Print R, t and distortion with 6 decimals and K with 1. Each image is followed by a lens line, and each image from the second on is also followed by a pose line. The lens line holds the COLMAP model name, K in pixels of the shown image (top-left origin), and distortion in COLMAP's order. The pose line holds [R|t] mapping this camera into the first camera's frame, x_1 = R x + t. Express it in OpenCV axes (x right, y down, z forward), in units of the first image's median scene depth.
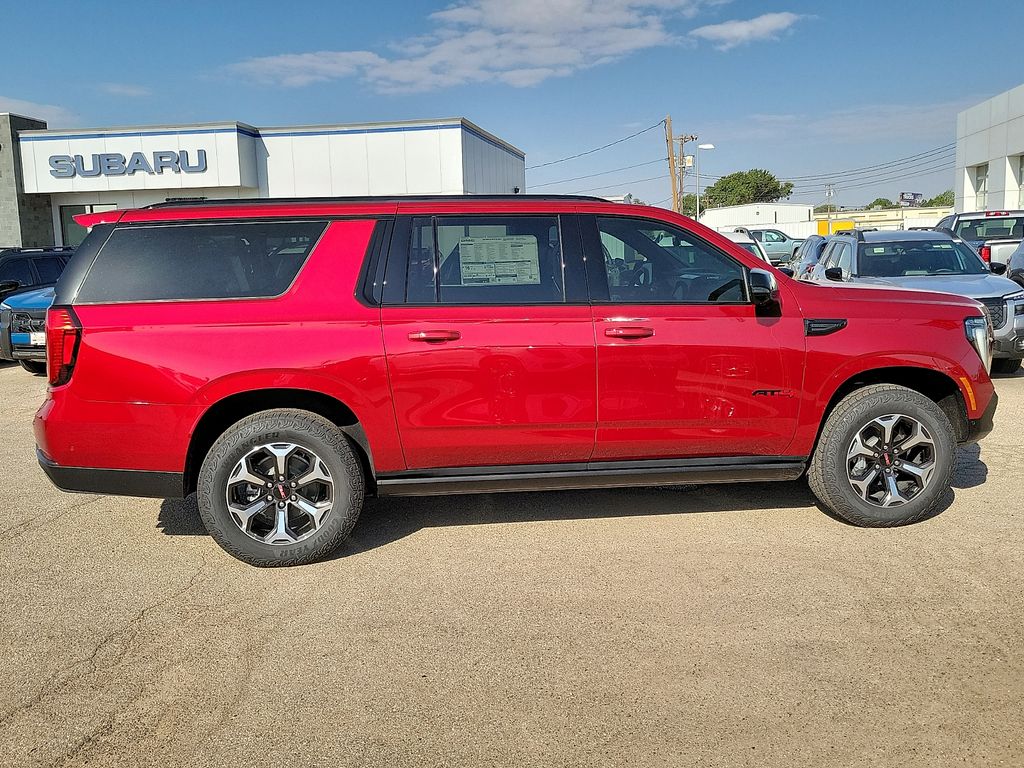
lens RADIAL K [[1038.3, 0, 512.2], [0, 1038.3, 416.4], [0, 0, 1]] dist [0.005895, 0.002349]
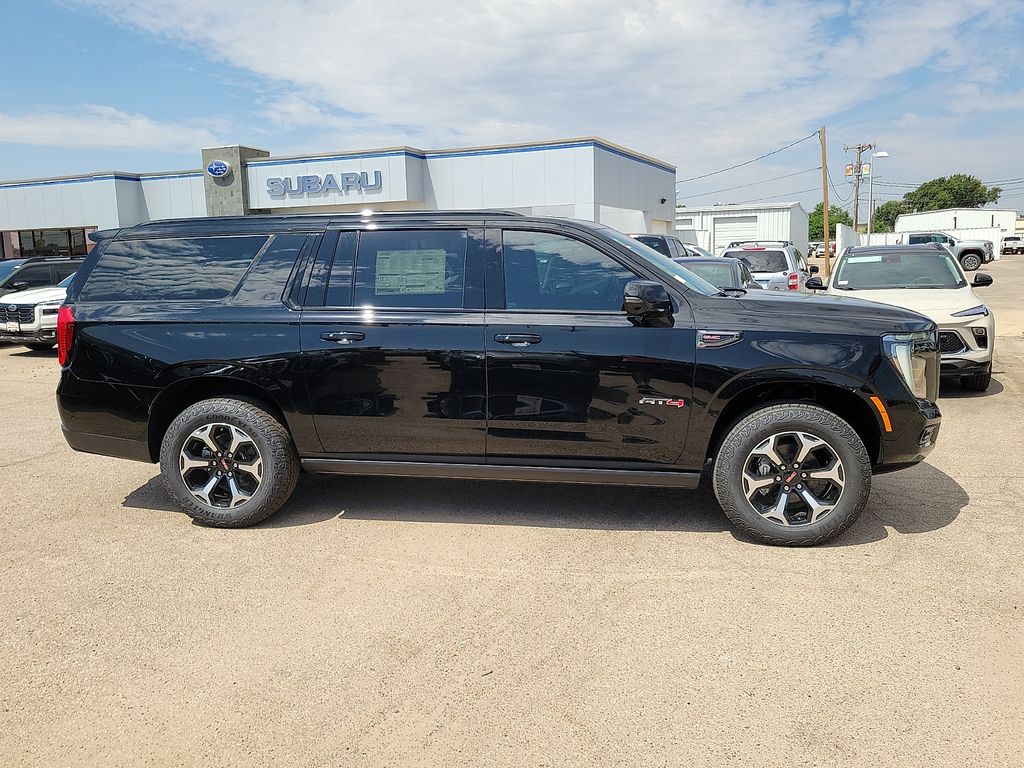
lens RADIAL K [[970.6, 0, 504.7], [0, 970.6, 384.6], [0, 0, 1]] dist [0.044654, -0.008044]
pose [[0.951672, 0.044065, -0.303938, 0.175658], [-0.052044, 0.998479, -0.018196, -0.006553], [0.302674, 0.033135, 0.952518, 0.016106]]
